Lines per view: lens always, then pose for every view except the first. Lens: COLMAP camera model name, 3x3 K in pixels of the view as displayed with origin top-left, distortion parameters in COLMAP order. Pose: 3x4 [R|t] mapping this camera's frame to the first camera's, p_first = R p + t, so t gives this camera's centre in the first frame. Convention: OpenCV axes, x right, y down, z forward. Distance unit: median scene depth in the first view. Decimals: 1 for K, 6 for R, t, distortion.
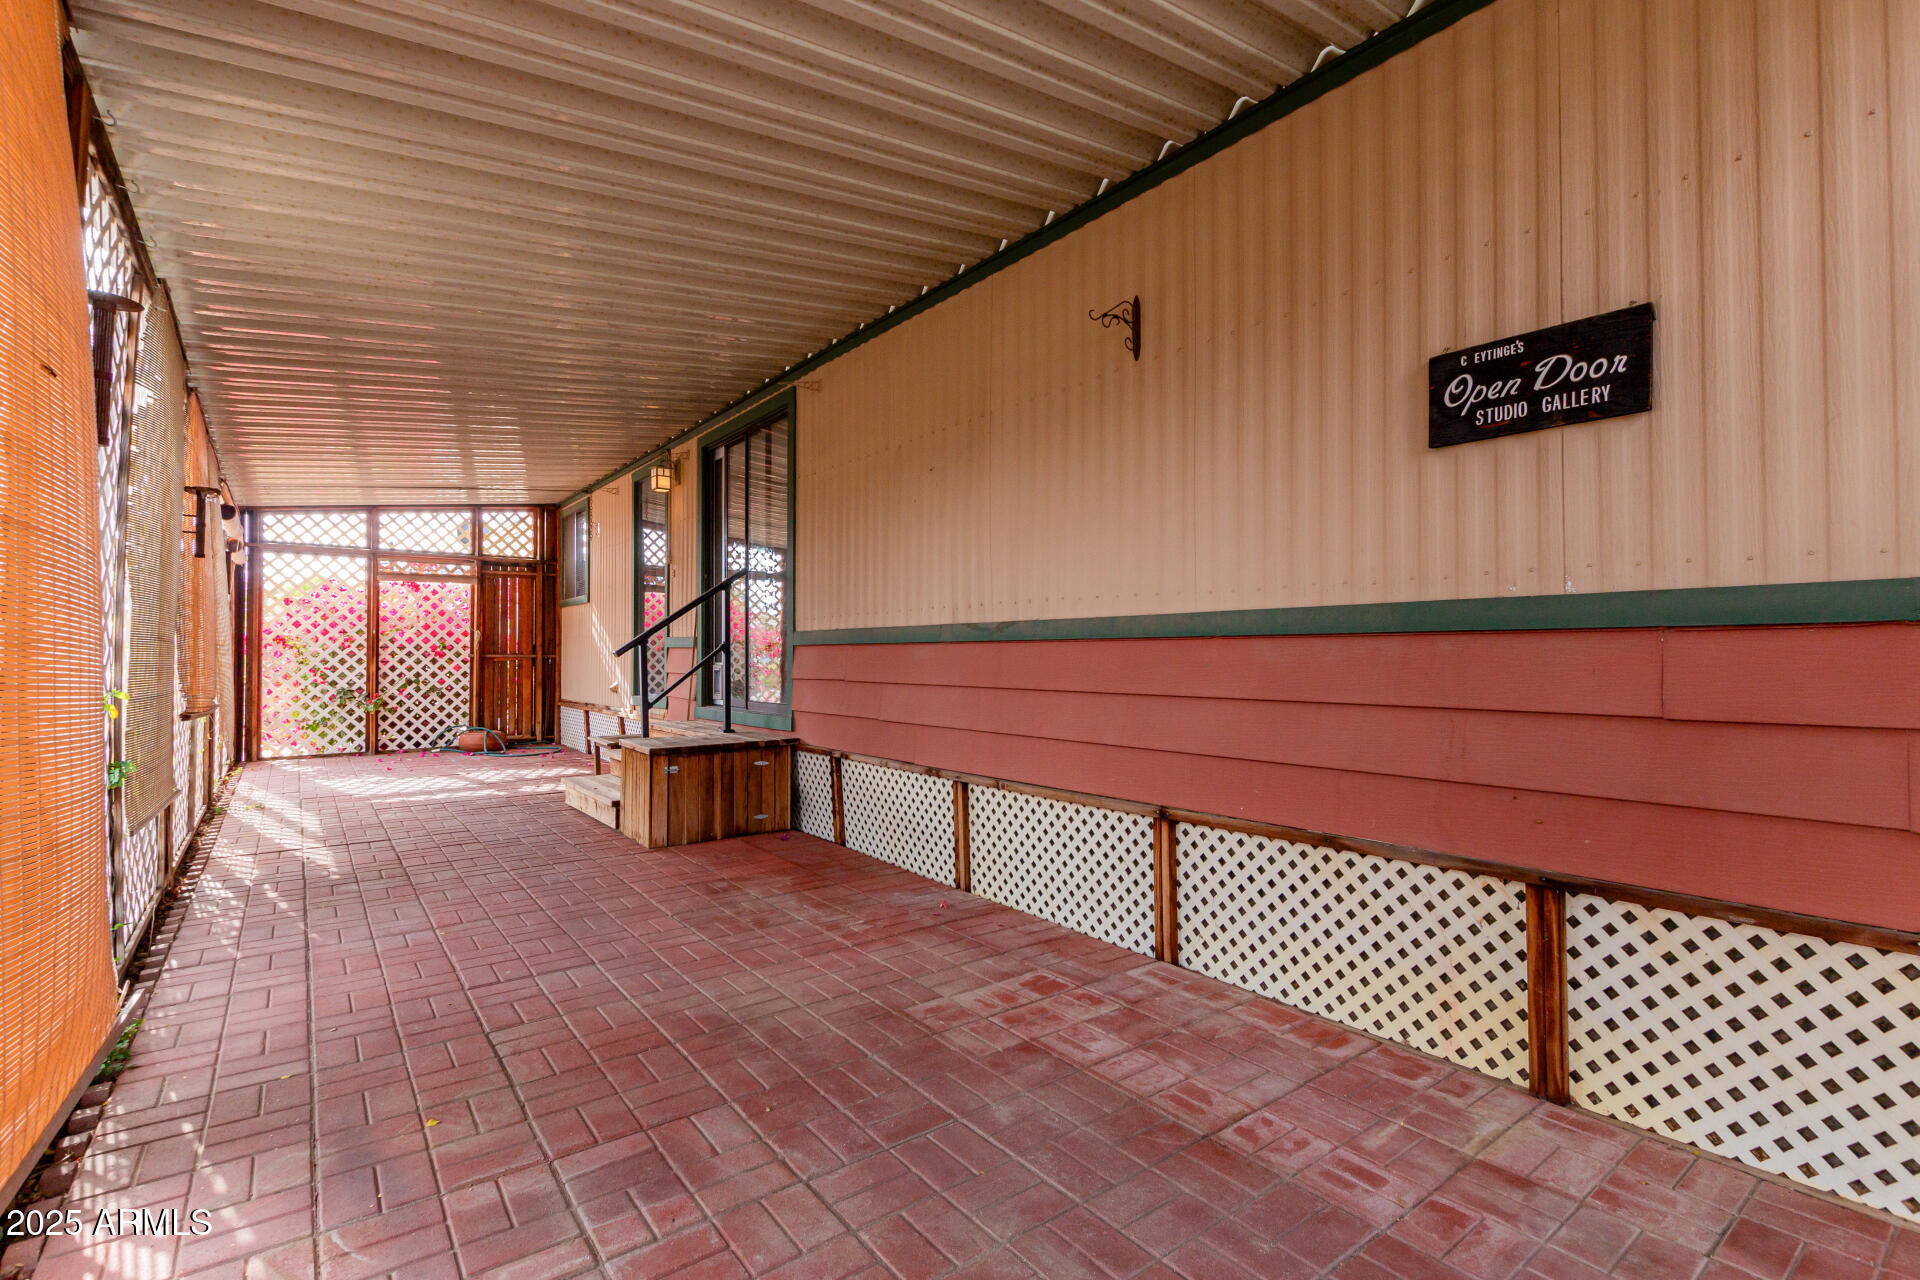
lens RADIAL K [[875.3, 0, 962.0], [0, 875.3, 641.8], [0, 0, 1]] dist [0.005071, -0.000888]
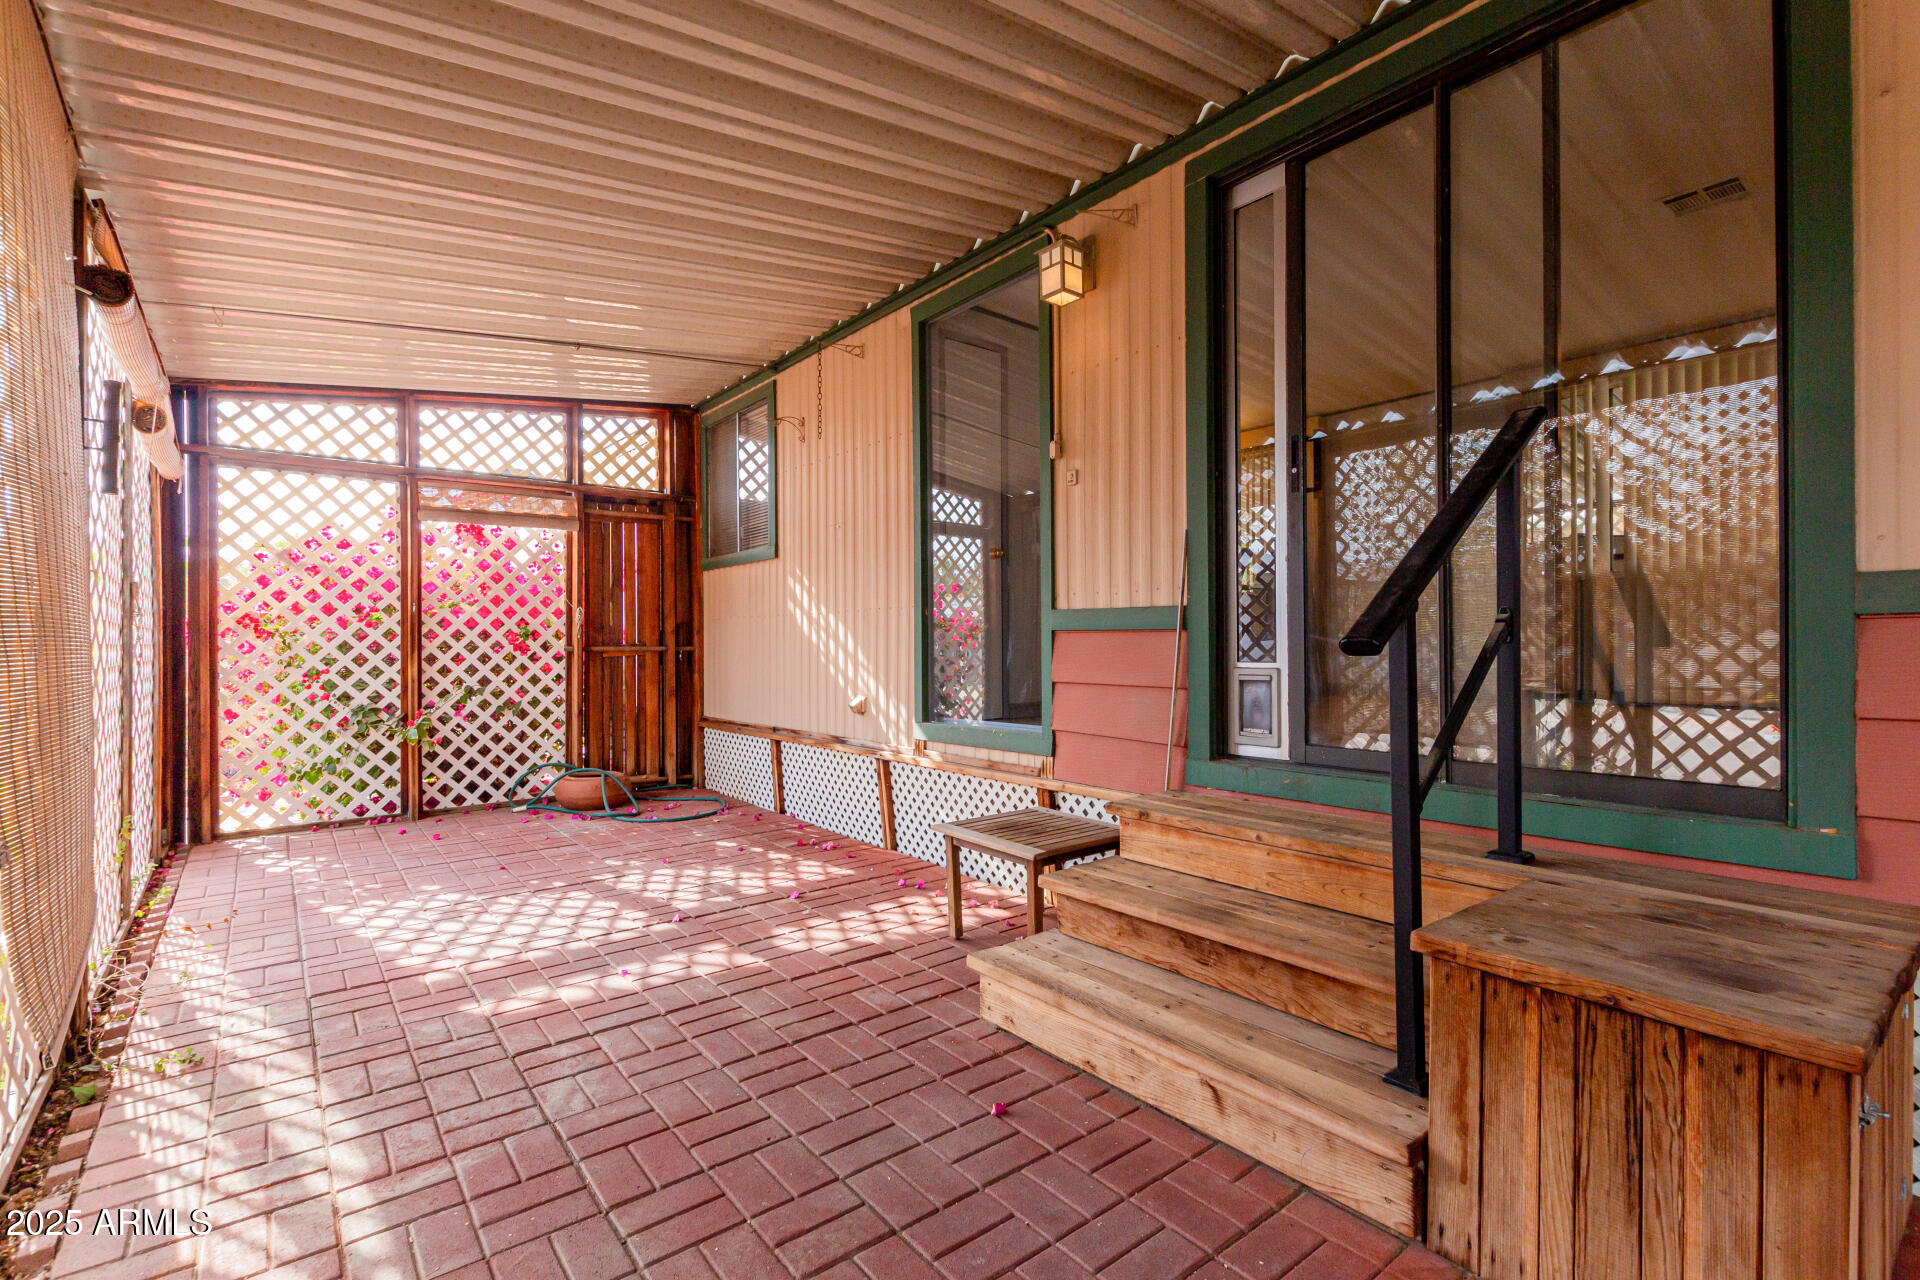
lens RADIAL K [[852.8, 0, 946.3], [0, 852.8, 642.7], [0, 0, 1]] dist [0.000115, -0.000274]
pose [[0.999677, -0.005166, 0.024887, -0.321404], [0.004817, 0.999889, 0.014078, 0.004831], [-0.024957, -0.013953, 0.999591, 0.412500]]
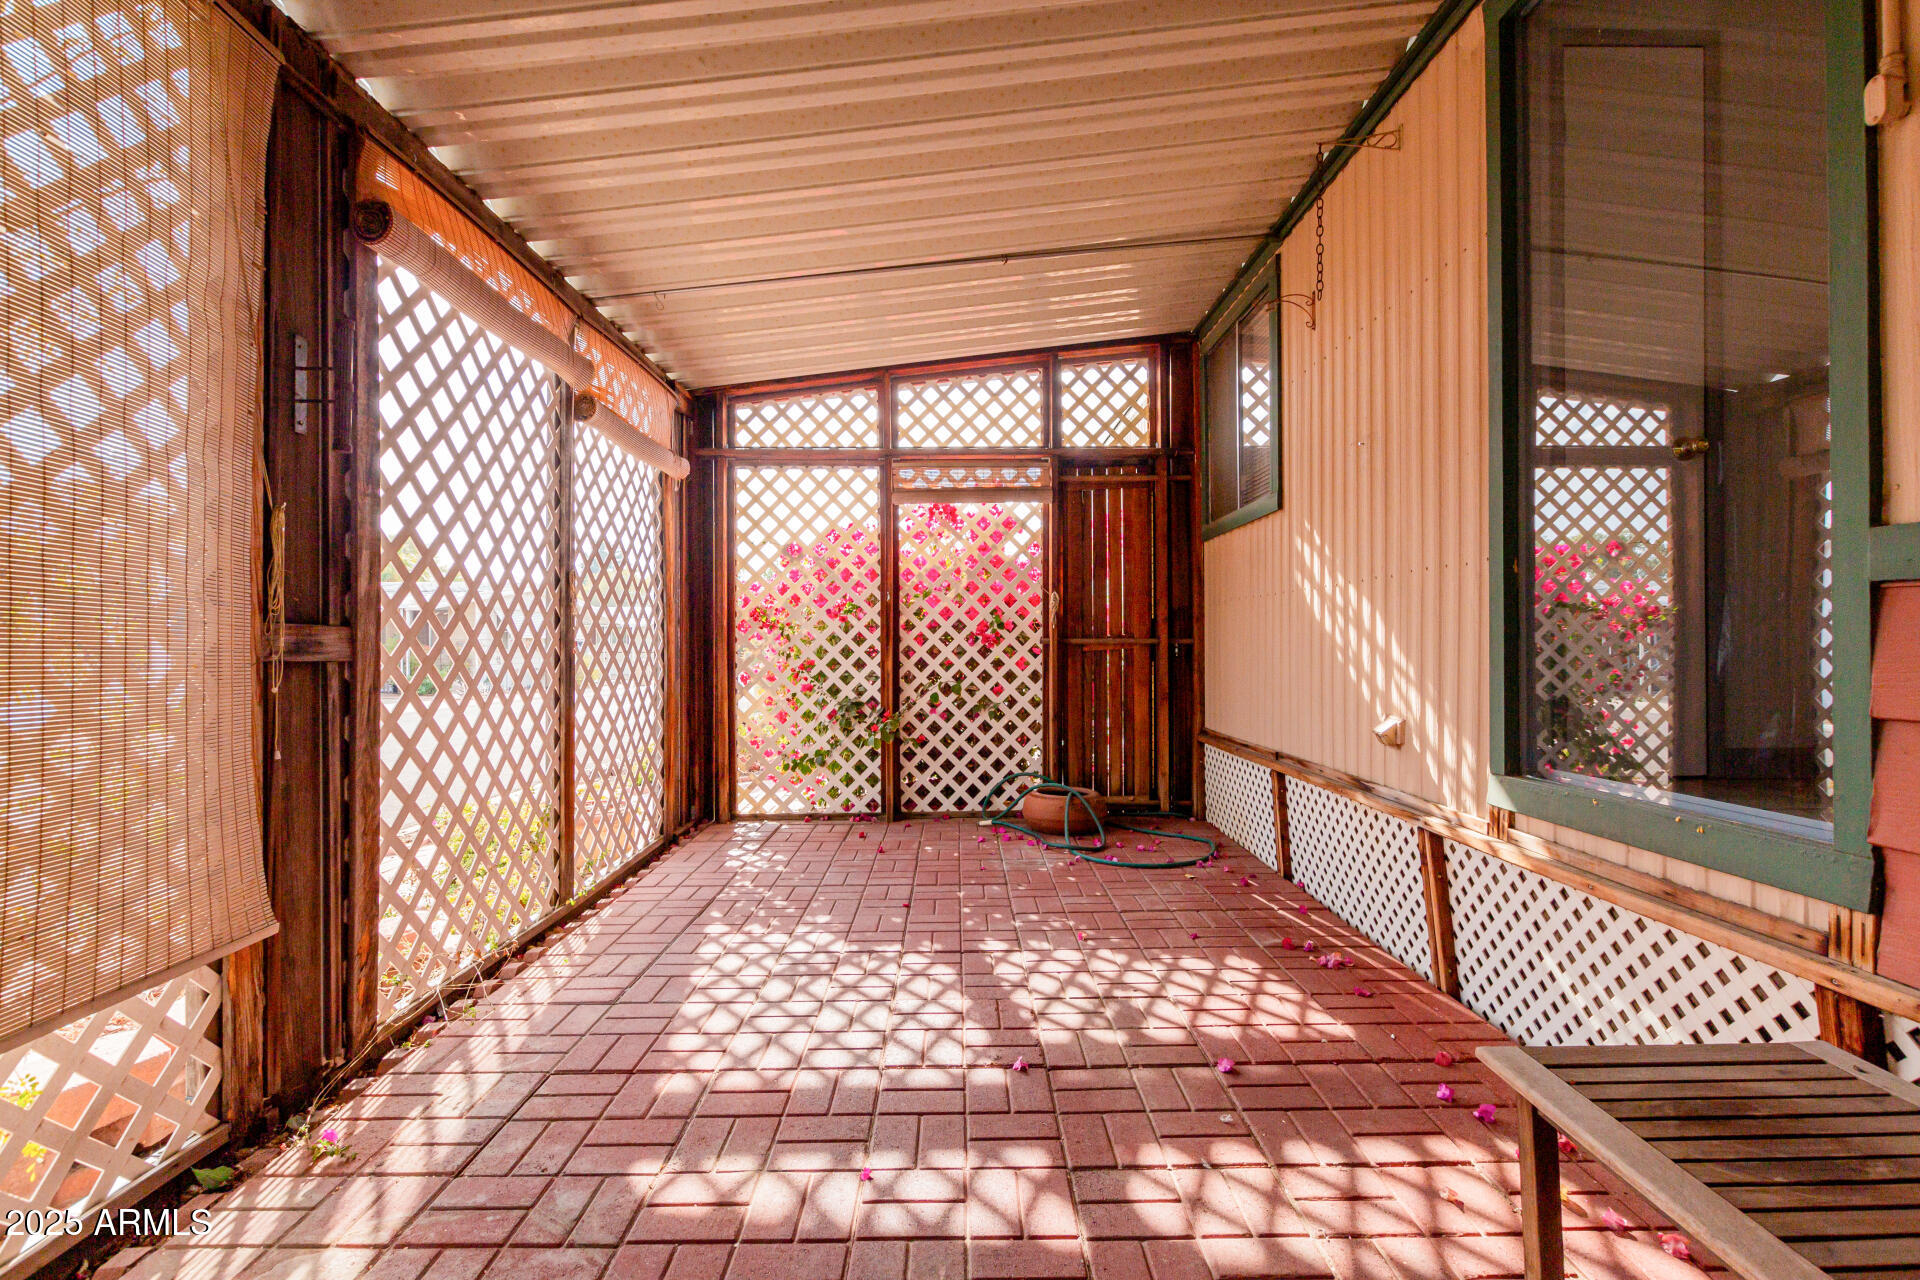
lens RADIAL K [[846.1, 0, 984.6], [0, 846.1, 642.2], [0, 0, 1]] dist [0.006240, -0.000366]
pose [[0.812906, -0.004833, -0.582375, -0.303063], [0.012967, 0.999868, 0.009803, 0.011559], [0.582250, -0.015521, 0.812861, 0.584598]]
